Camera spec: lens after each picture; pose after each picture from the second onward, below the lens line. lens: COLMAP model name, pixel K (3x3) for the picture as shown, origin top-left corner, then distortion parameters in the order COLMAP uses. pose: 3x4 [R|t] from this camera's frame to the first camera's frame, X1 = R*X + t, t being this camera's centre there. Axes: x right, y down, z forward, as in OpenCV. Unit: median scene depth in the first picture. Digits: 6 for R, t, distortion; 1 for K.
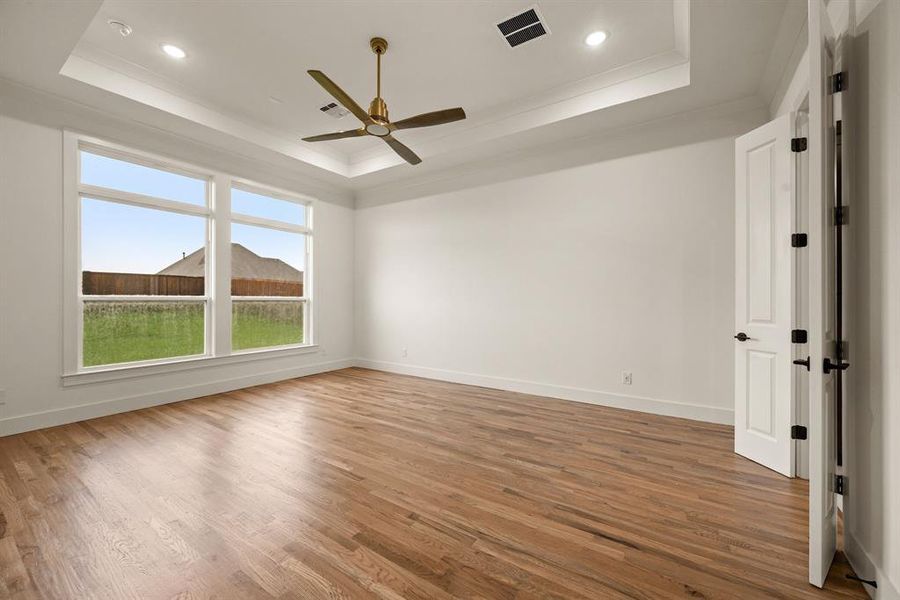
lens RADIAL K [[357.1, 0, 455.9], [0, 357.1, 298.5], [0, 0, 1]] dist [-0.000027, -0.000023]
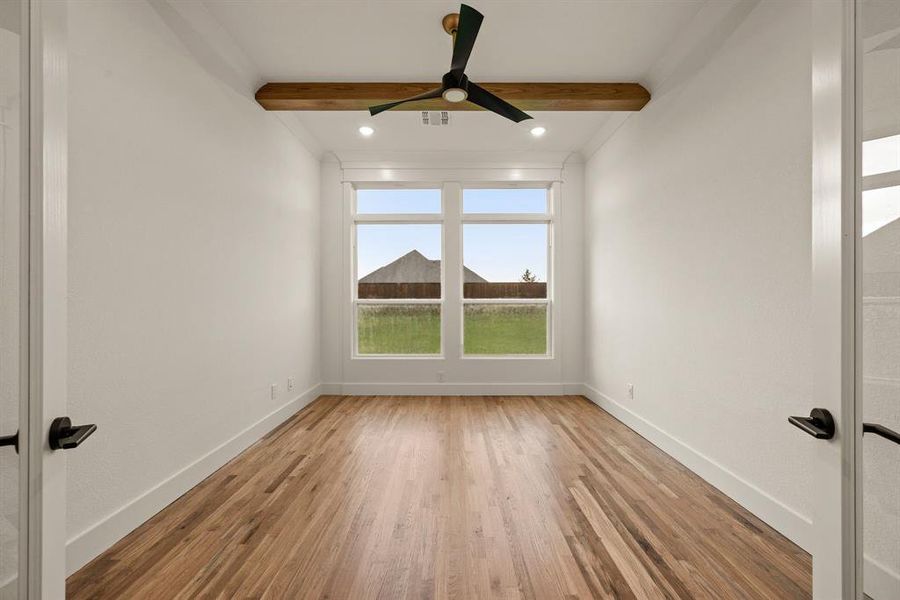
lens RADIAL K [[386.8, 0, 448.8], [0, 386.8, 307.3], [0, 0, 1]] dist [-0.000527, 0.000020]
pose [[0.544291, 0.011818, -0.838814, 0.219258], [0.001144, 0.999889, 0.014829, -0.000491], [0.838896, -0.009031, 0.544217, 0.340754]]
